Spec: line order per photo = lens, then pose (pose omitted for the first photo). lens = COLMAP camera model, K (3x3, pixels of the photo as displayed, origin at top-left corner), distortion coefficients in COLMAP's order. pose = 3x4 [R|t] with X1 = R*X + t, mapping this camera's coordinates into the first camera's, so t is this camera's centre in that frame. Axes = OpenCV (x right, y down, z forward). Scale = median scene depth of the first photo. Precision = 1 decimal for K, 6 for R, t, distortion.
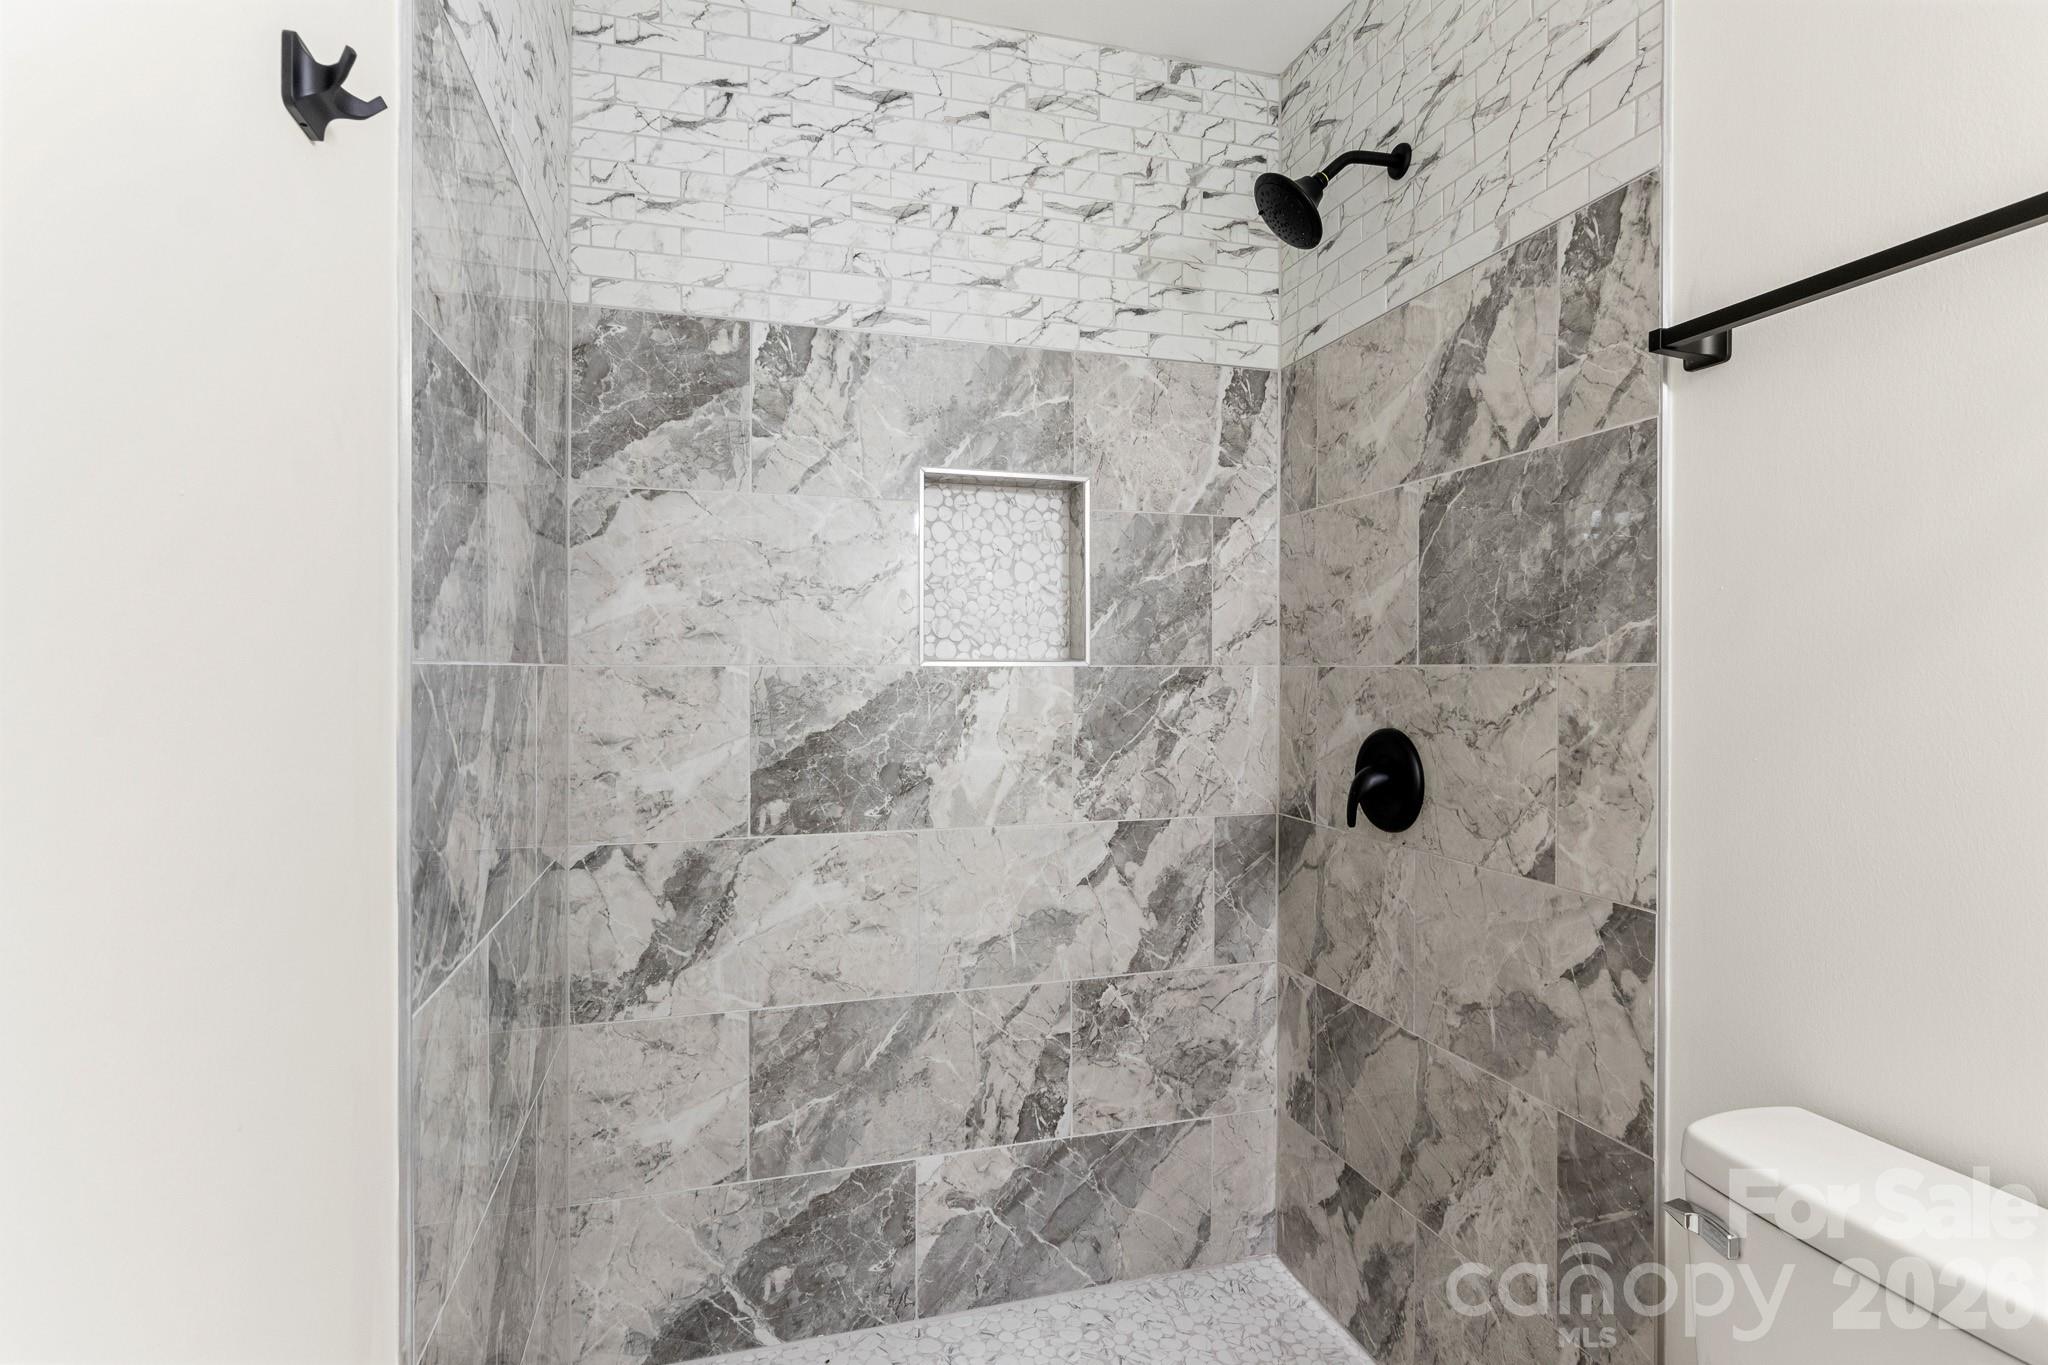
lens RADIAL K [[1043.5, 0, 1026.7], [0, 1043.5, 673.0], [0, 0, 1]] dist [-0.005413, 0.003121]
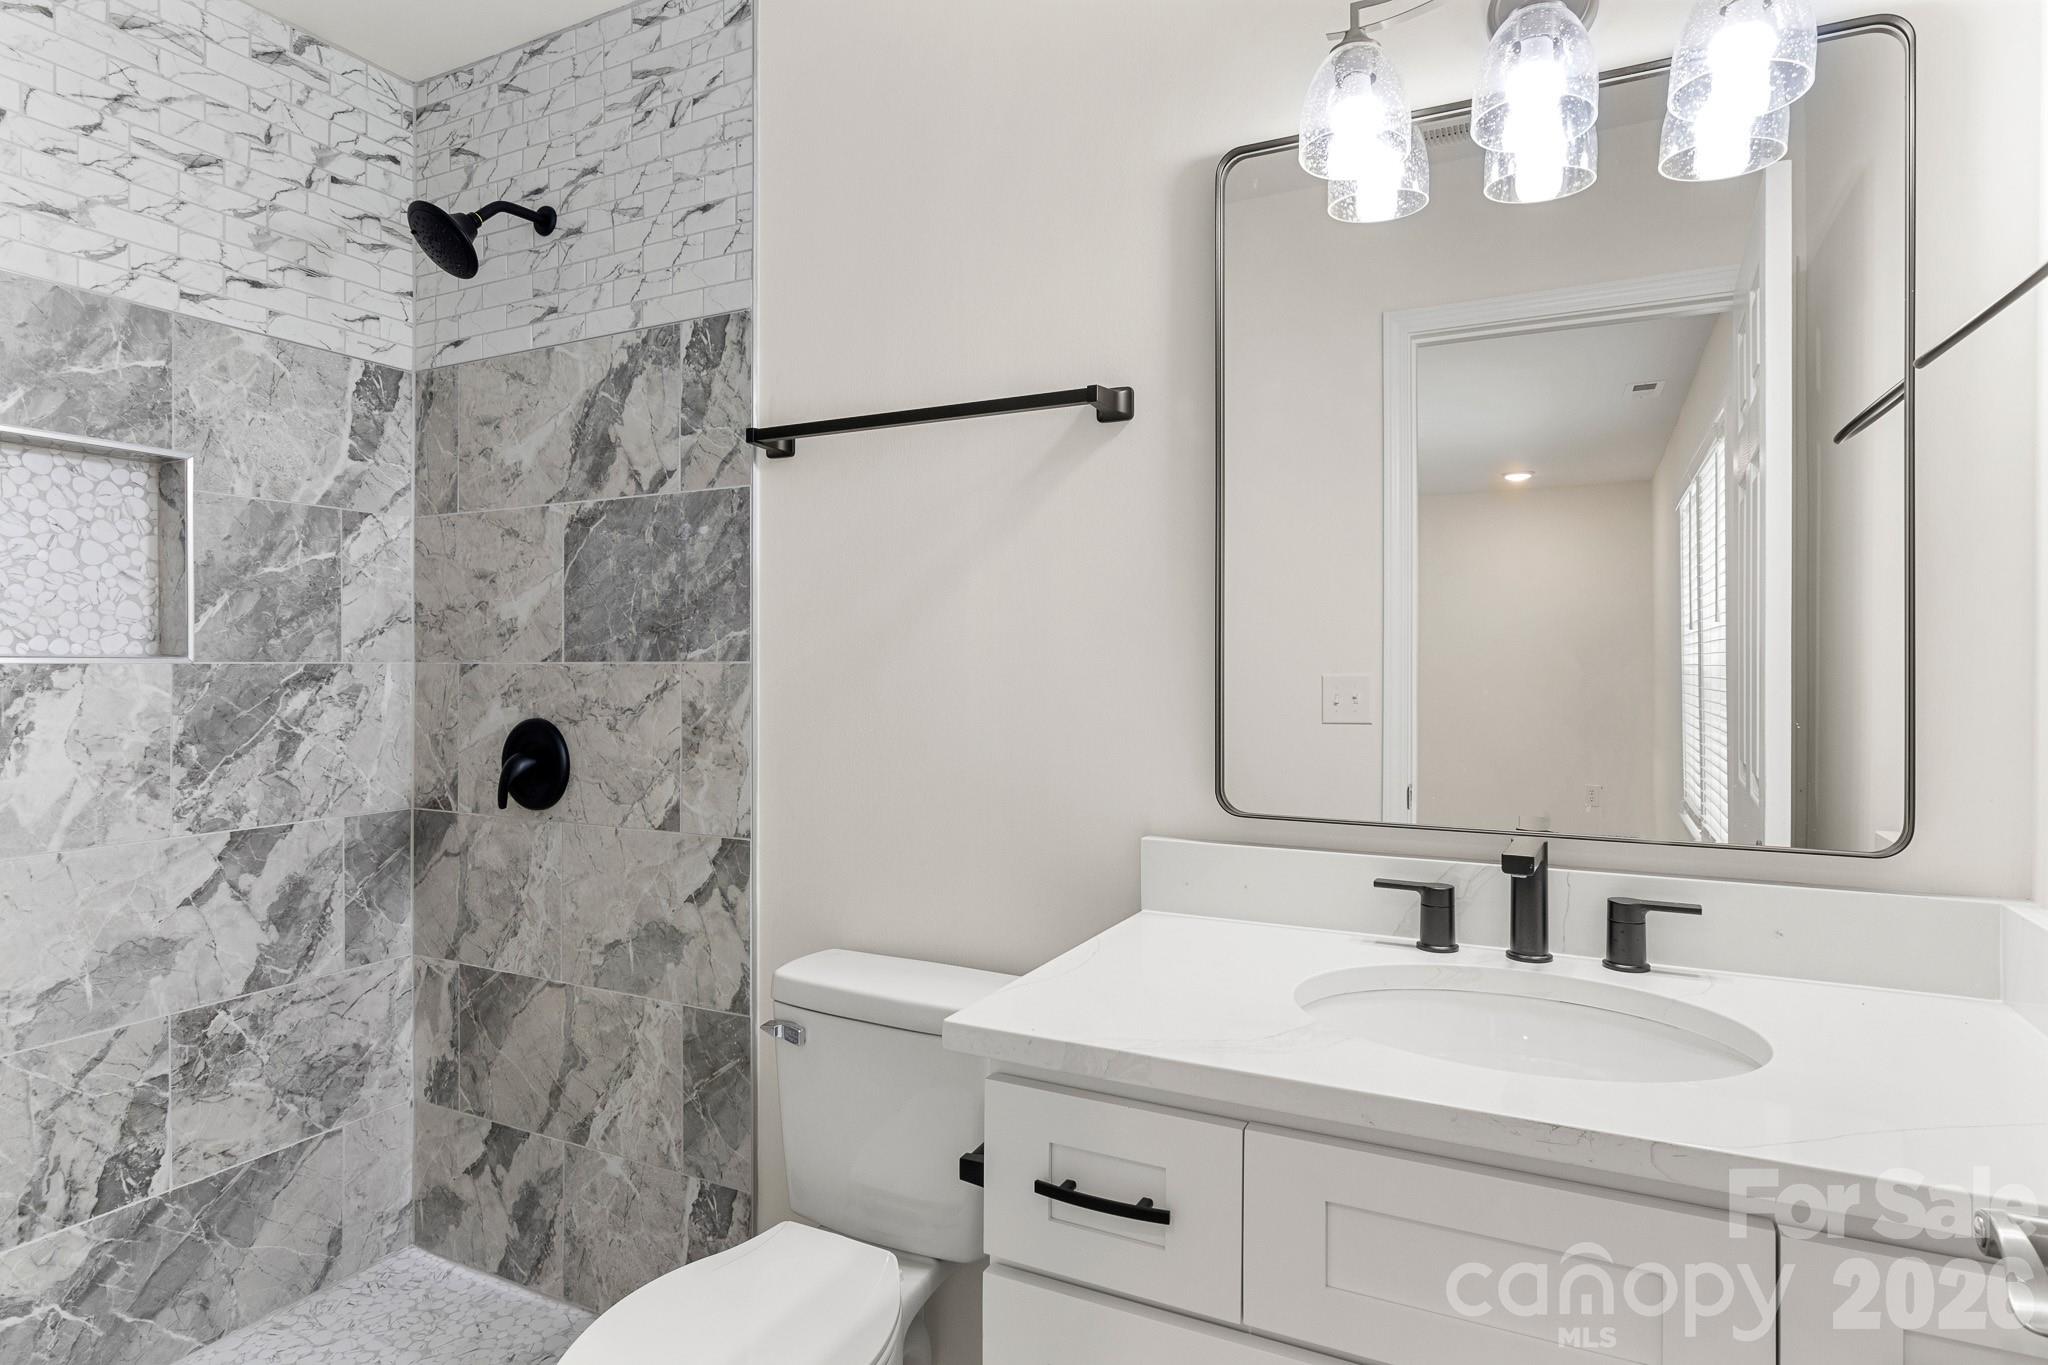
lens RADIAL K [[1111.7, 0, 1026.0], [0, 1111.7, 672.4], [0, 0, 1]] dist [-0.005859, 0.001205]
pose [[0.686661, -0.005643, 0.726955, -0.143098], [0.003651, 0.999984, 0.004314, 0.000074], [-0.726968, -0.000309, 0.686671, -0.186695]]
